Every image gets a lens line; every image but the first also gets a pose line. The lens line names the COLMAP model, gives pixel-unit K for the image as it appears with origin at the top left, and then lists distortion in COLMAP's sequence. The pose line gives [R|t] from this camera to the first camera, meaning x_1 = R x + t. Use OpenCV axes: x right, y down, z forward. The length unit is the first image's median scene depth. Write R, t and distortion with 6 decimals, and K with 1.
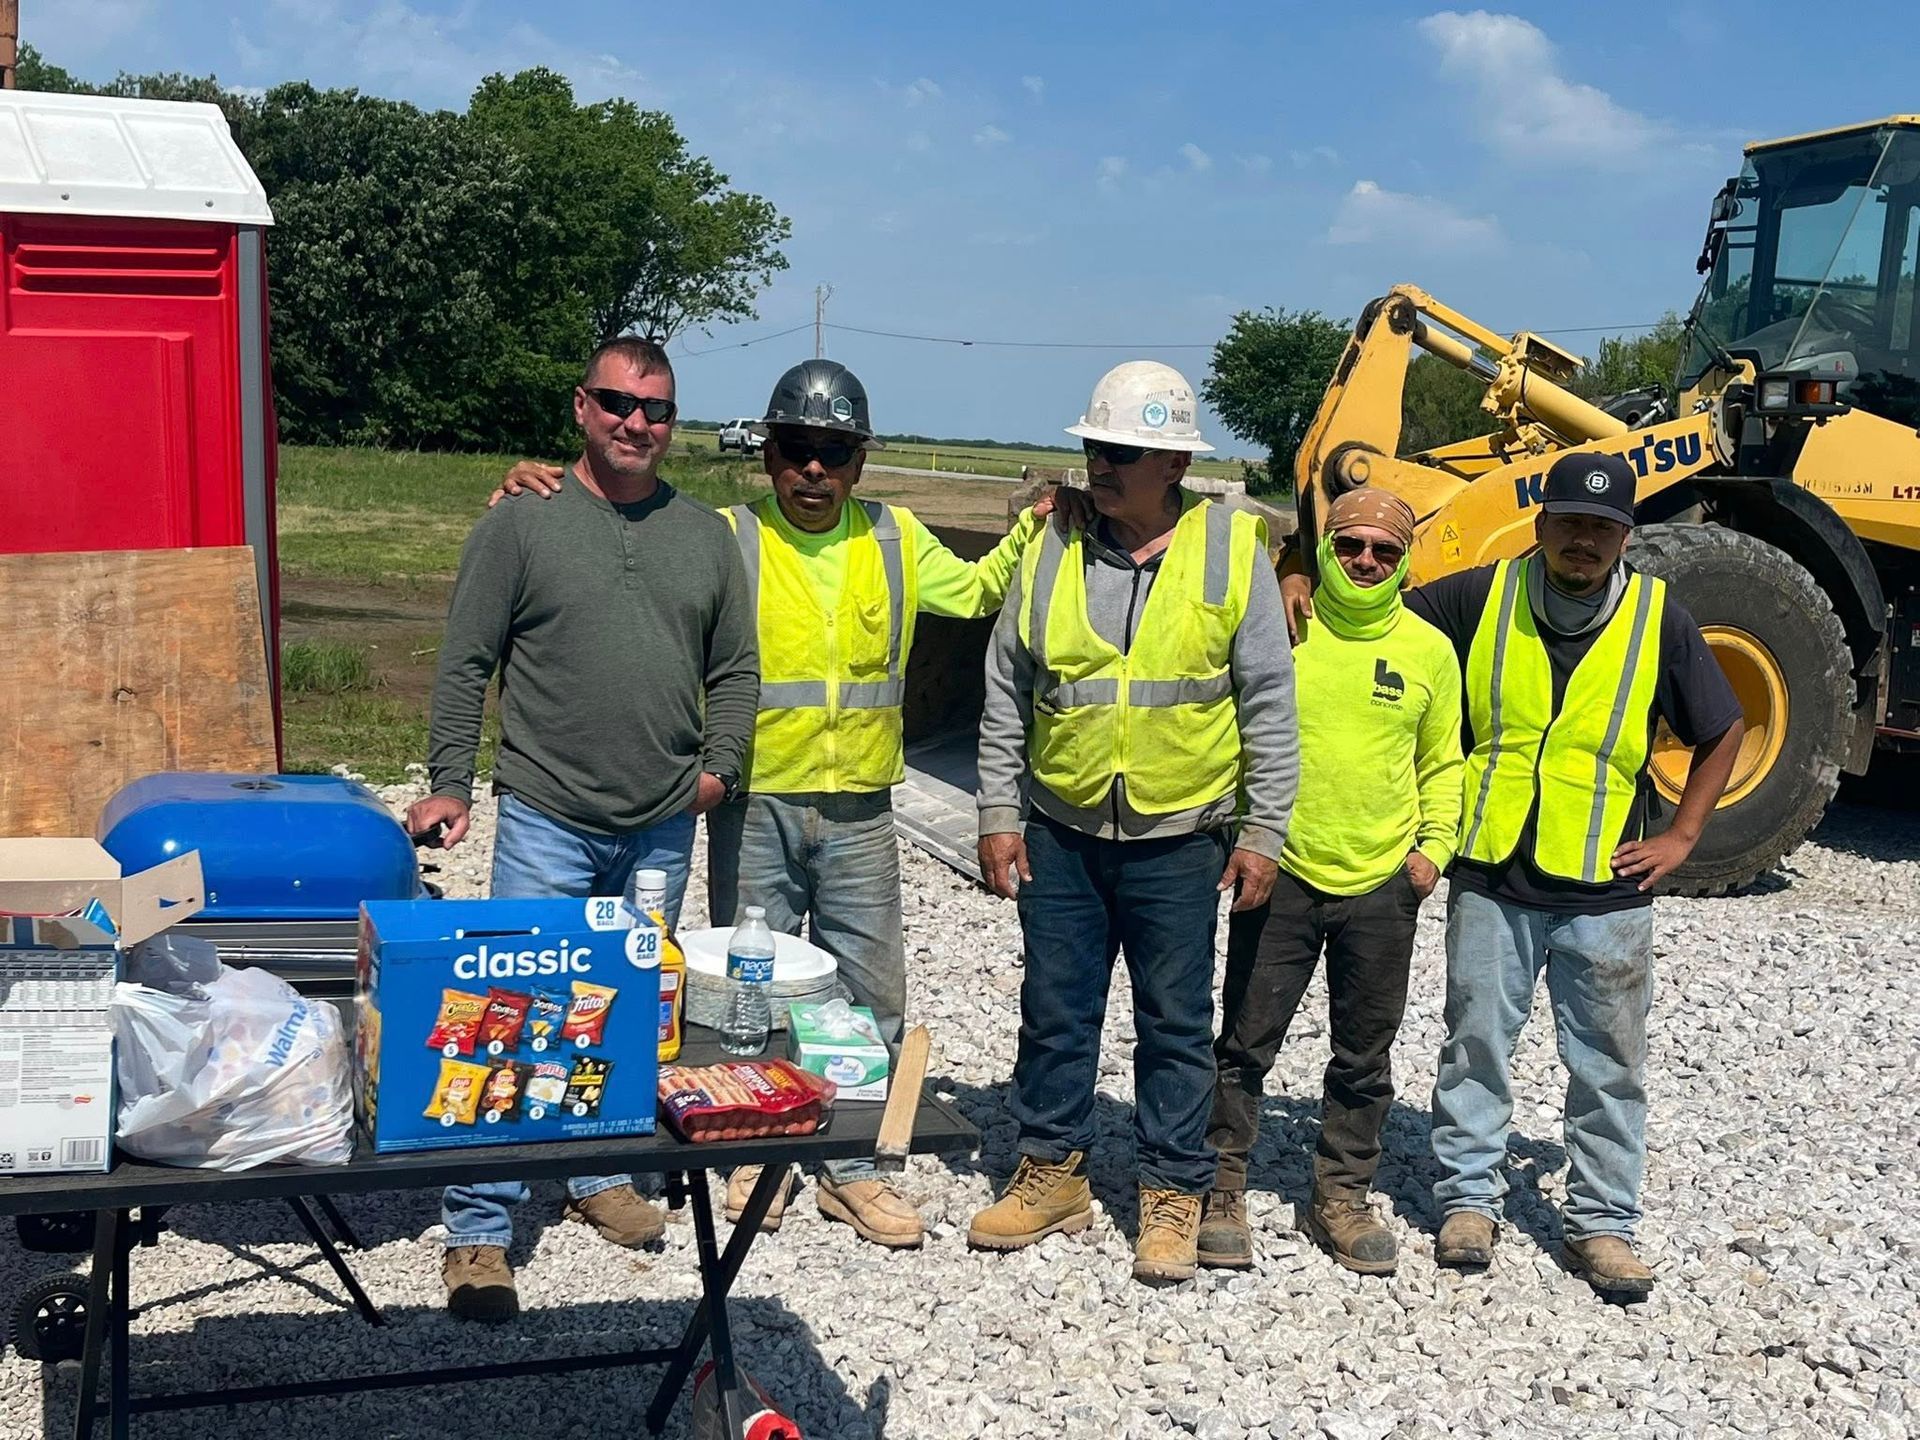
lens RADIAL K [[2135.0, 0, 960.0], [0, 2135.0, 720.0], [0, 0, 1]] dist [0.086788, -0.204267]
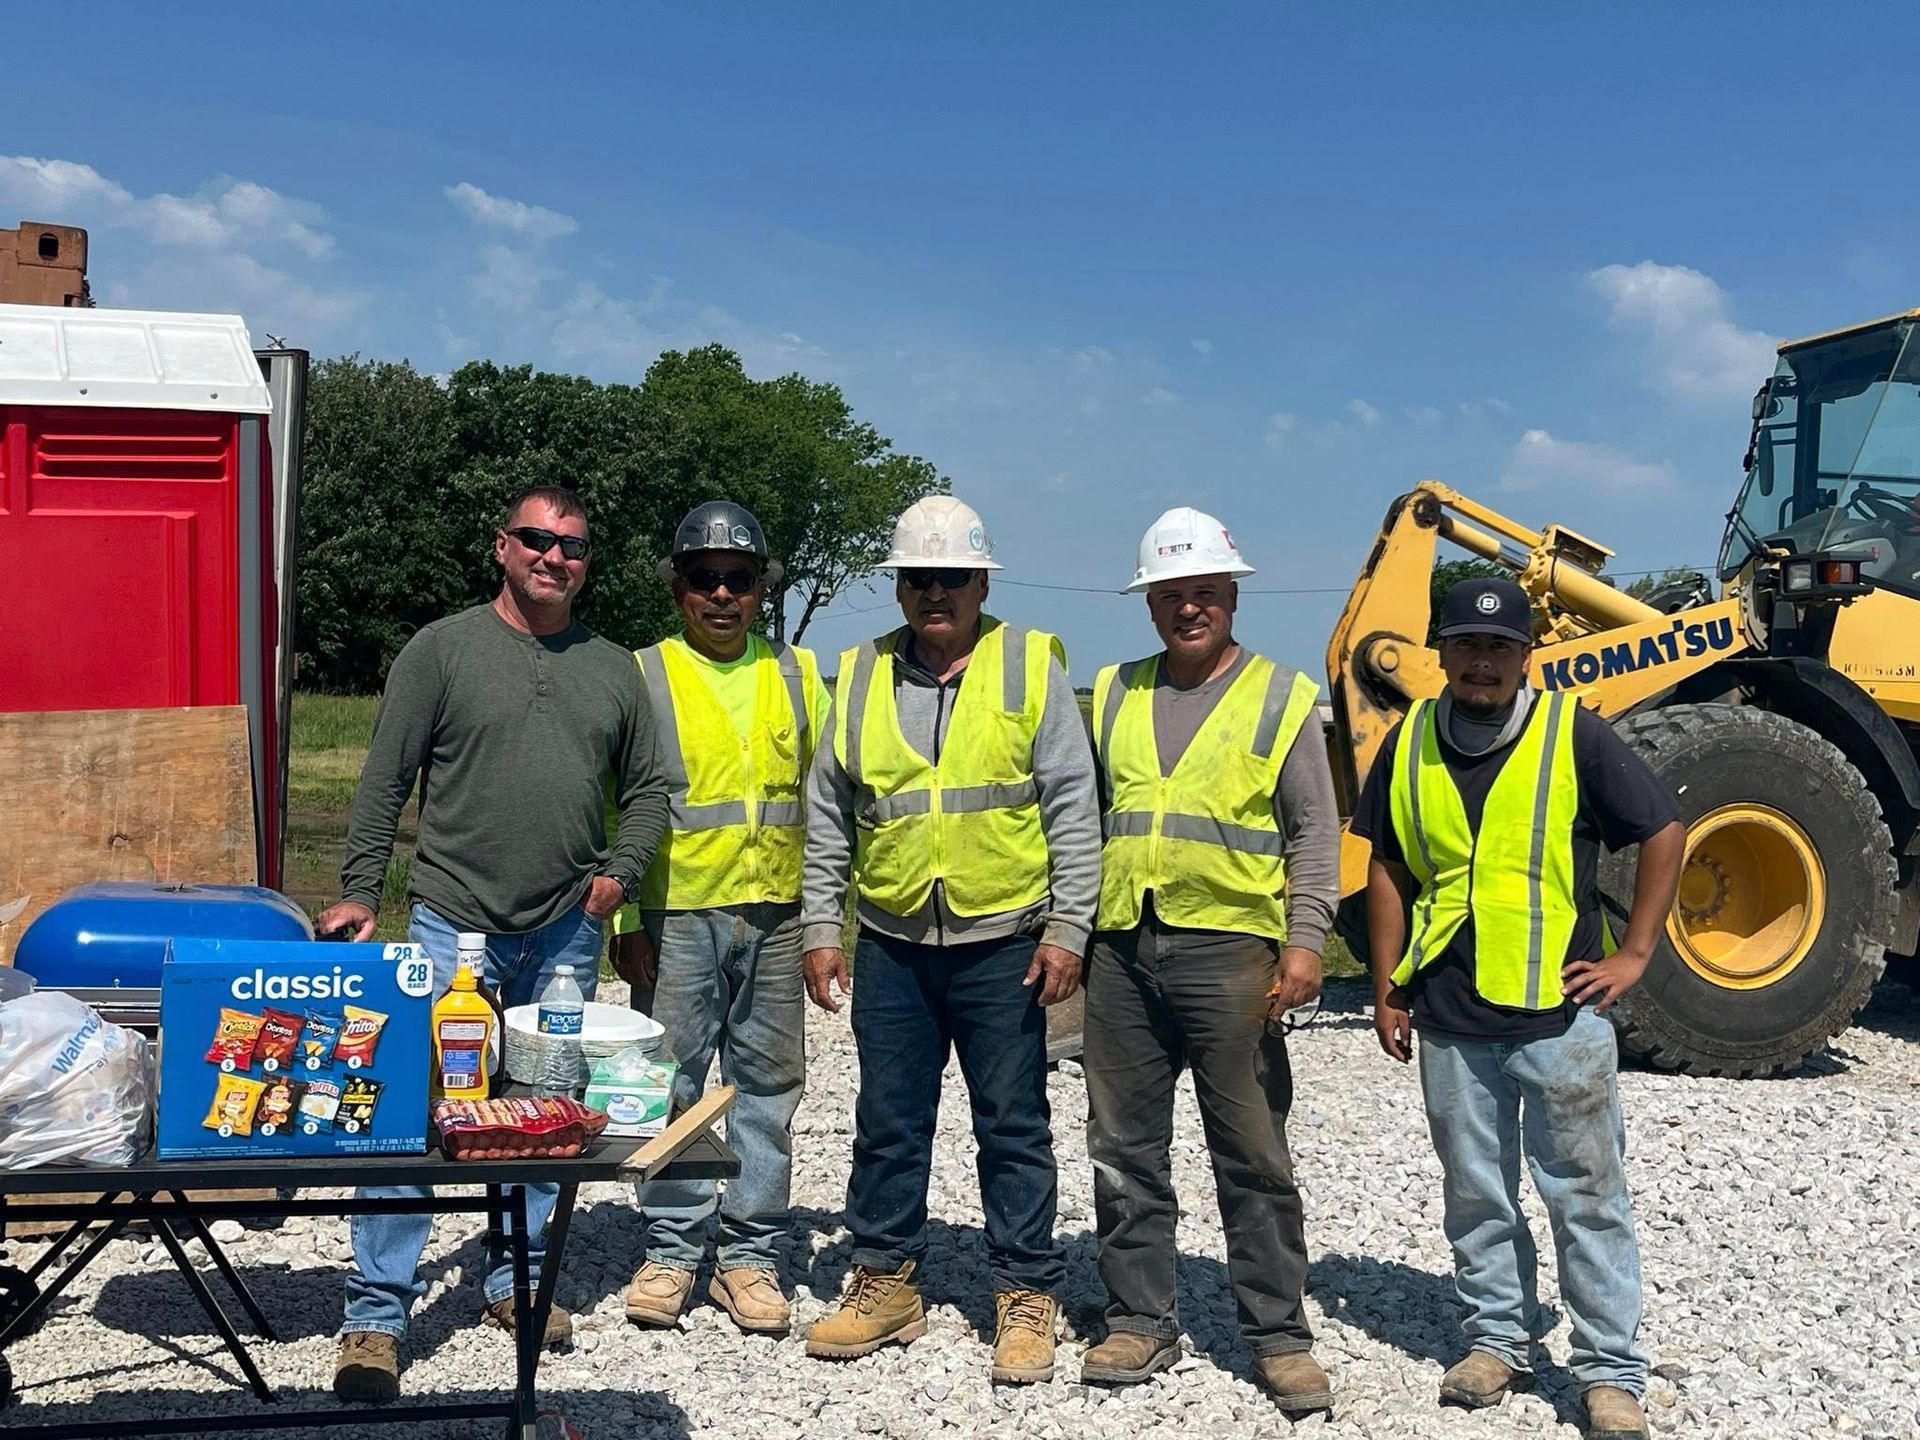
lens RADIAL K [[2137.3, 0, 960.0], [0, 2137.3, 720.0], [0, 0, 1]] dist [0.032177, -0.006480]
pose [[0.996830, -0.016014, -0.077929, 0.113675], [0.006790, 0.993083, -0.117220, 0.055860], [0.079267, 0.116320, 0.990044, -0.038464]]
